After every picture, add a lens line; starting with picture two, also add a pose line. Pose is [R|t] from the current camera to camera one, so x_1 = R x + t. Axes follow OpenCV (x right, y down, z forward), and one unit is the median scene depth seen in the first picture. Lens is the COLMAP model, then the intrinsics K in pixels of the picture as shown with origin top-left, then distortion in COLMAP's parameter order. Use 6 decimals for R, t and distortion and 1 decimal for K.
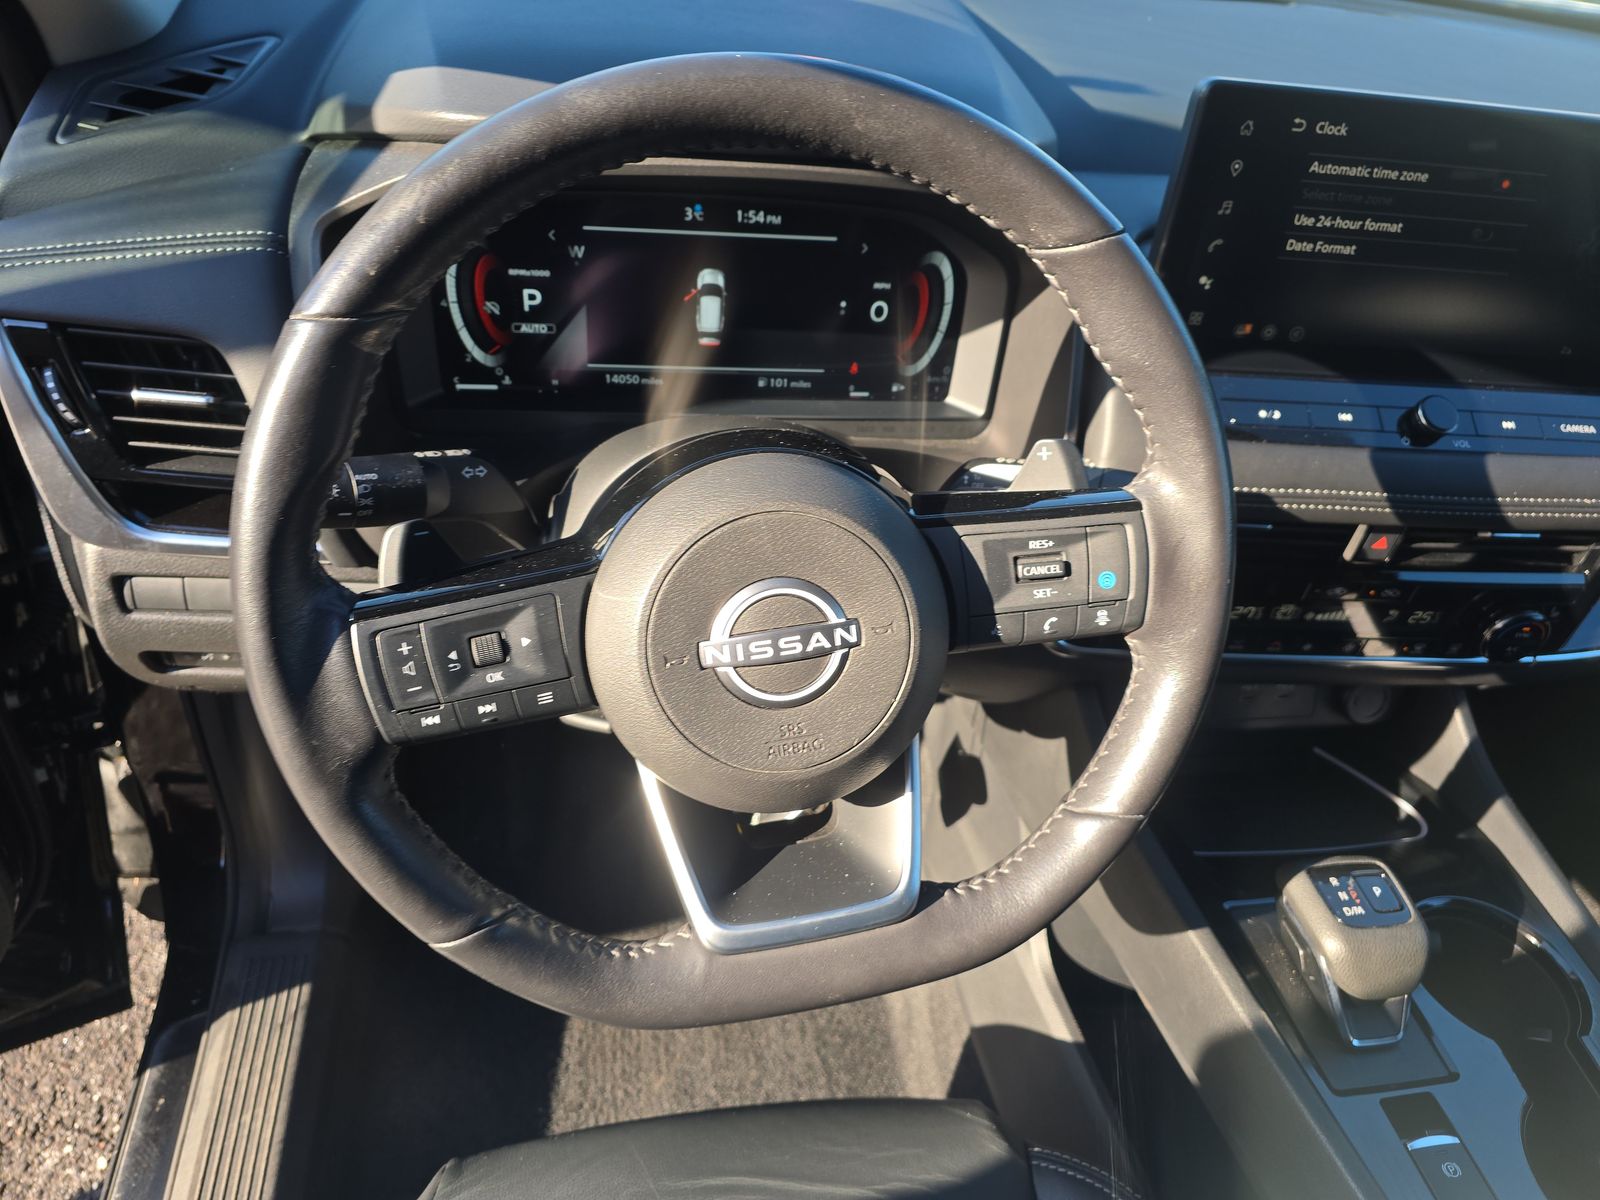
lens RADIAL K [[1059.0, 0, 788.1], [0, 1059.0, 590.9], [0, 0, 1]] dist [0.024555, -0.032334]
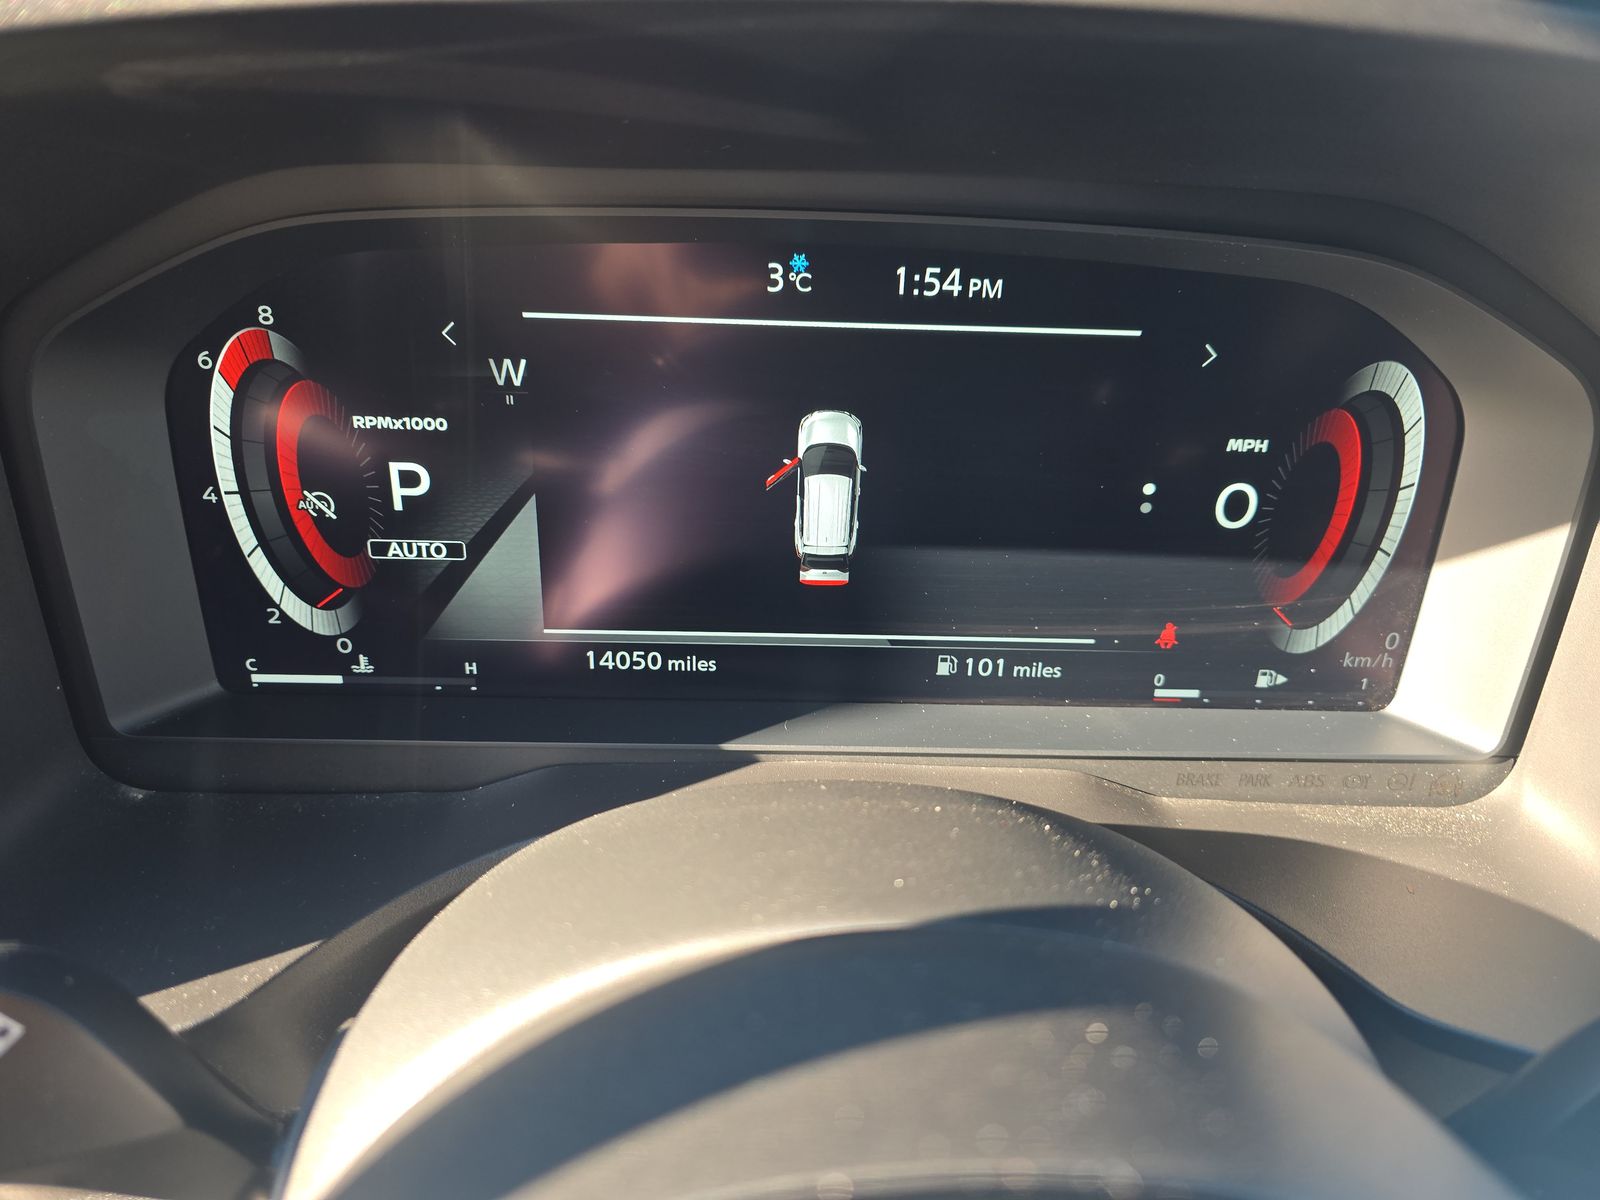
lens RADIAL K [[1059.0, 0, 791.2], [0, 1059.0, 608.2], [0, 0, 1]] dist [0.024555, -0.032334]
pose [[0.992144, 0.003721, -0.125044, -0.035653], [-0.024284, 0.986272, -0.163331, -0.158871], [0.122720, 0.165084, 0.978615, 0.607116]]
